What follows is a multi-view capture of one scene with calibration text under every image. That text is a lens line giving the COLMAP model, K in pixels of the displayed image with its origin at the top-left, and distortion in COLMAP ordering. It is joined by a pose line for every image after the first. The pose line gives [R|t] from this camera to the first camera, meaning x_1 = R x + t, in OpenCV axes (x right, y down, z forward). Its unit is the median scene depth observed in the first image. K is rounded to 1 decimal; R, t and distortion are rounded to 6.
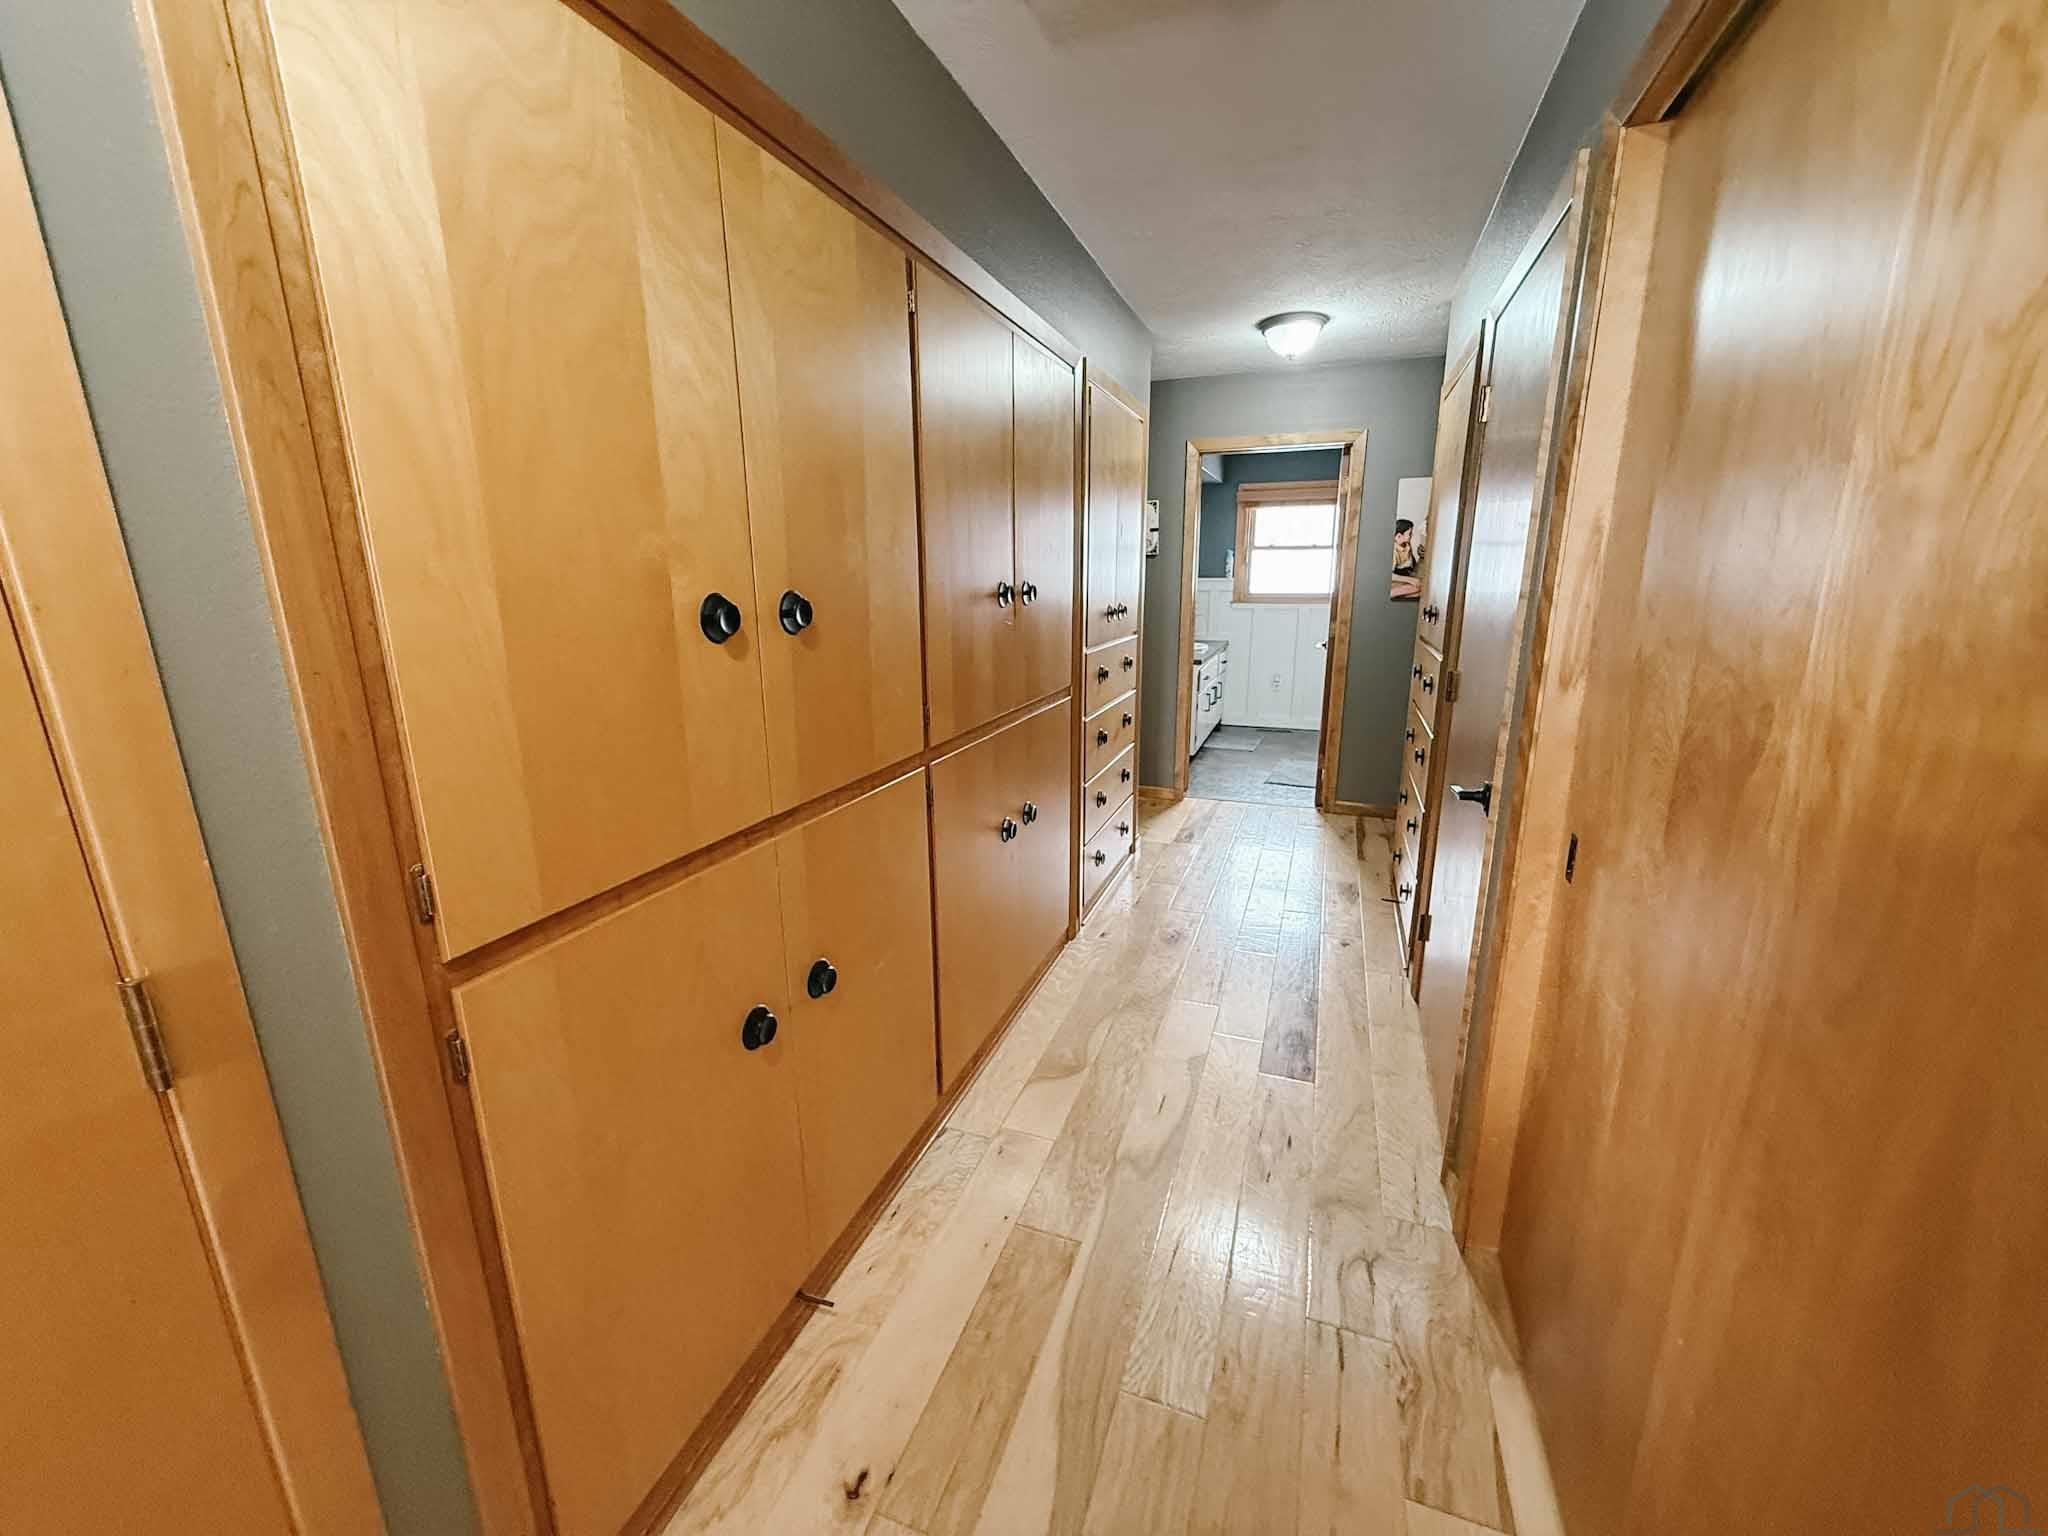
lens RADIAL K [[811.6, 0, 1018.0], [0, 811.6, 765.3], [0, 0, 1]] dist [-0.000290, 0.000162]
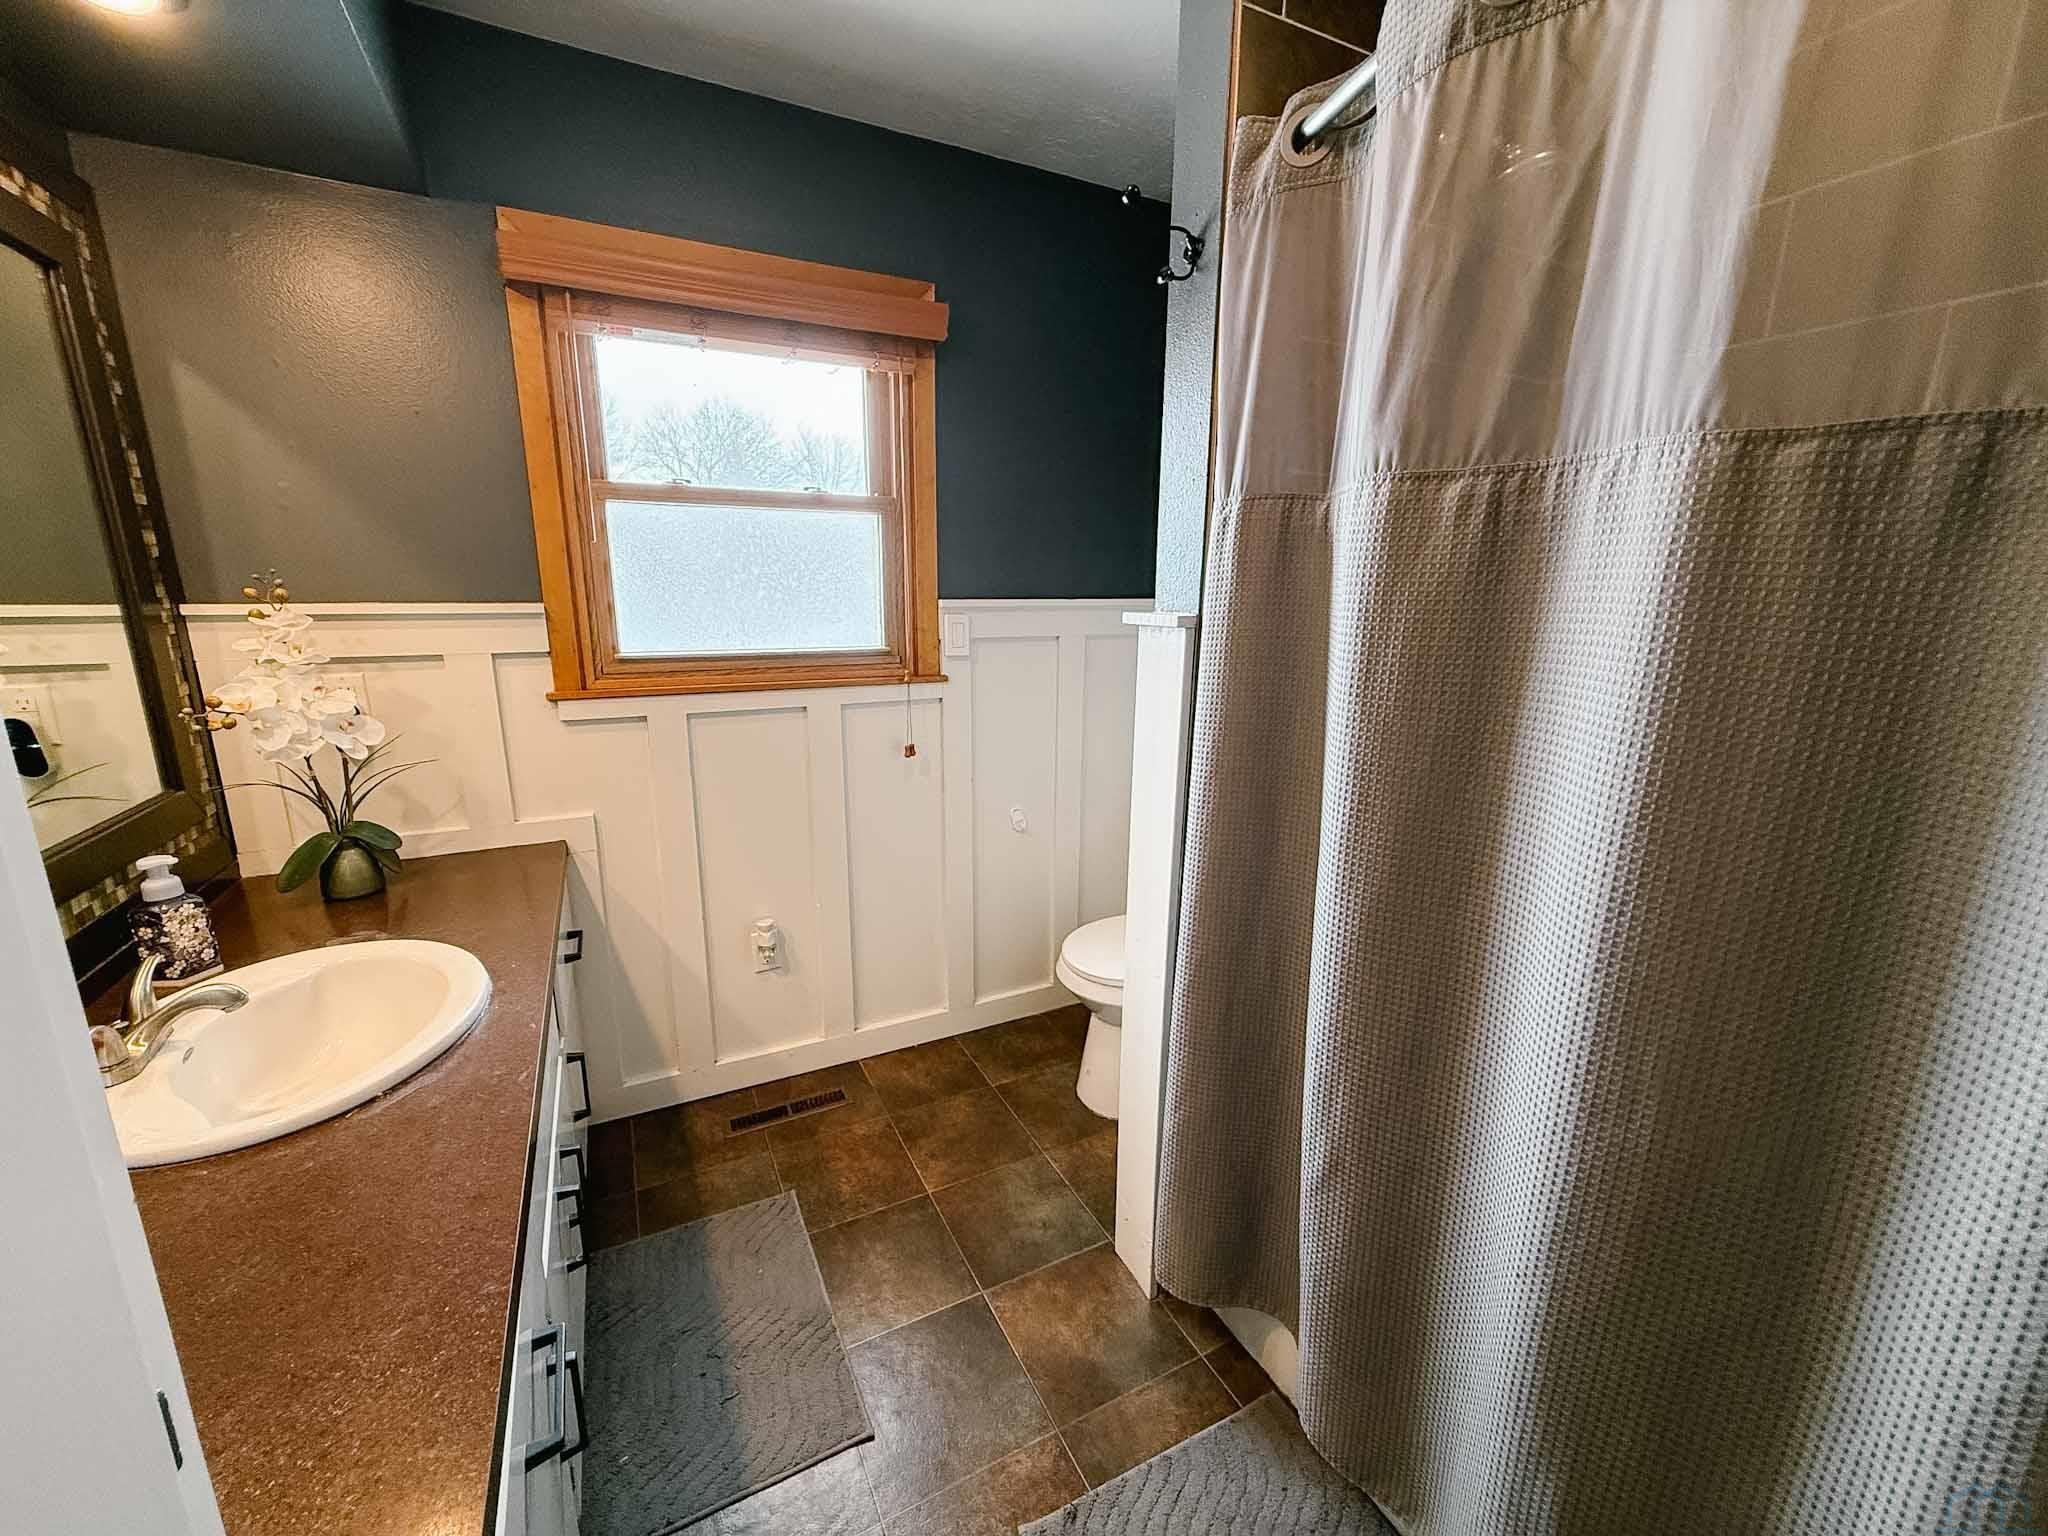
lens RADIAL K [[811.6, 0, 1014.0], [0, 811.6, 766.3], [0, 0, 1]] dist [-0.000290, 0.000162]
pose [[0.675168, -0.141681, 0.723930, 0.176022], [0.153164, 0.986920, 0.050304, -0.171630], [-0.721588, 0.076916, 0.688037, 0.730140]]
